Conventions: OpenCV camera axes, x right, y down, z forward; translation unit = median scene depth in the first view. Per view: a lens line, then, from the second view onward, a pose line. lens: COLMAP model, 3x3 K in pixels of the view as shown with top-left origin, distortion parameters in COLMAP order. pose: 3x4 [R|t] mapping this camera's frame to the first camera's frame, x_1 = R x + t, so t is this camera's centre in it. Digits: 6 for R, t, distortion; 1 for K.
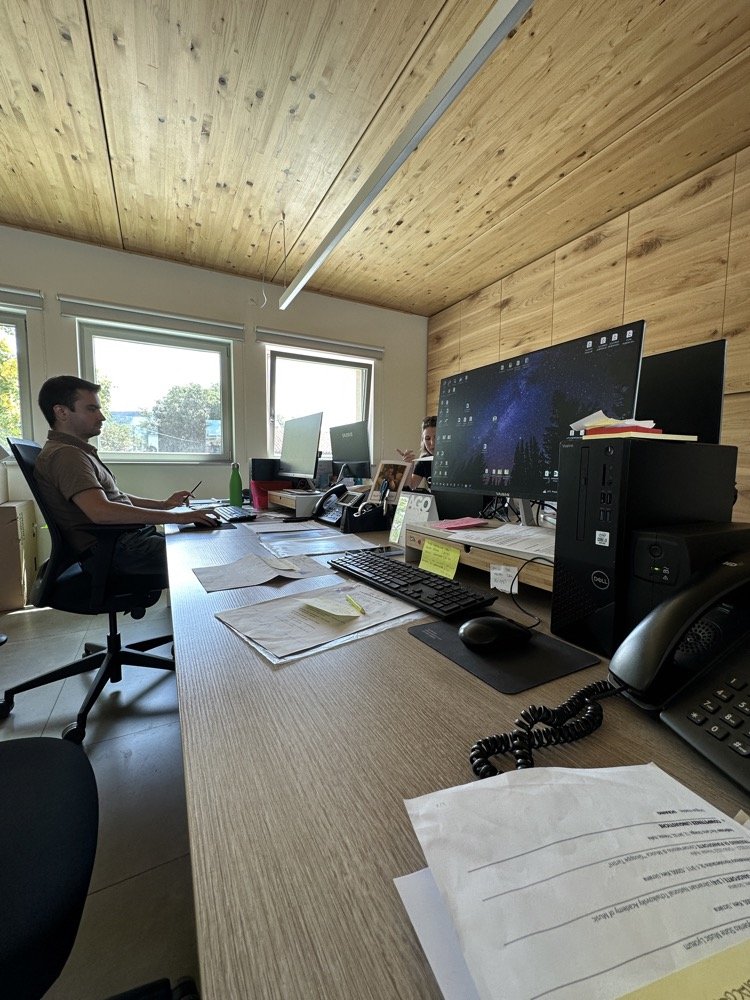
lens RADIAL K [[408.2, 0, 375.0], [0, 408.2, 500.0], [0, 0, 1]] dist [-0.000648, 0.000270]
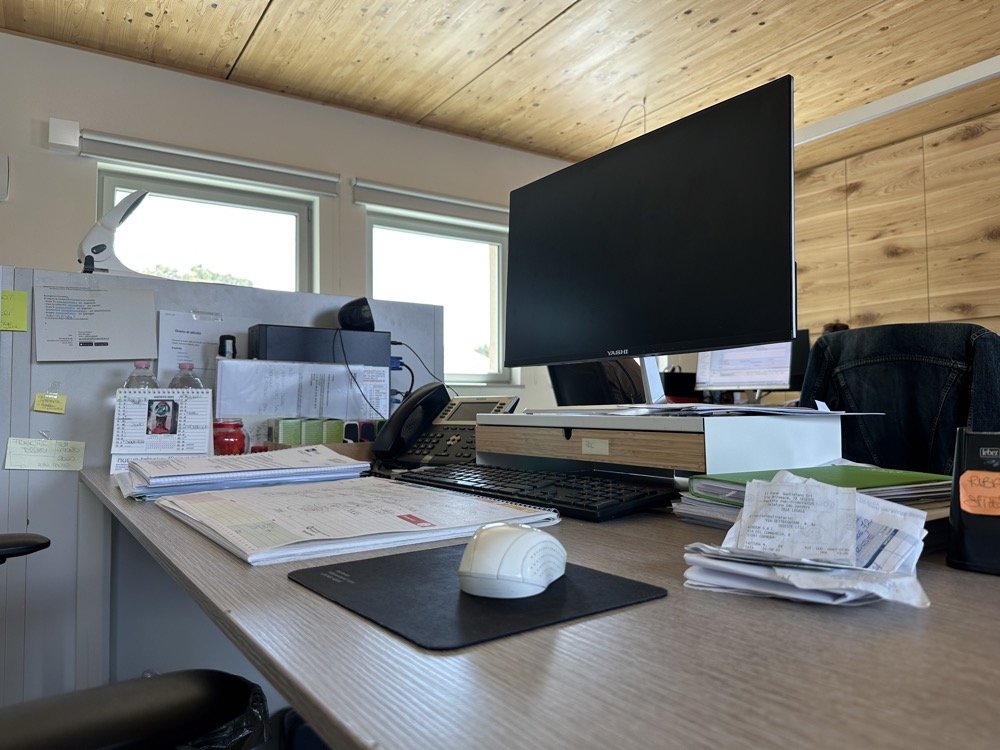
lens RADIAL K [[717.4, 0, 500.0], [0, 717.4, 375.0], [0, 0, 1]] dist [0.001251, -0.005757]
pose [[0.996111, -0.011443, 0.087357, -0.509238], [0.020978, 0.993817, -0.109029, 0.037319], [-0.085569, 0.110438, 0.990193, -0.325095]]
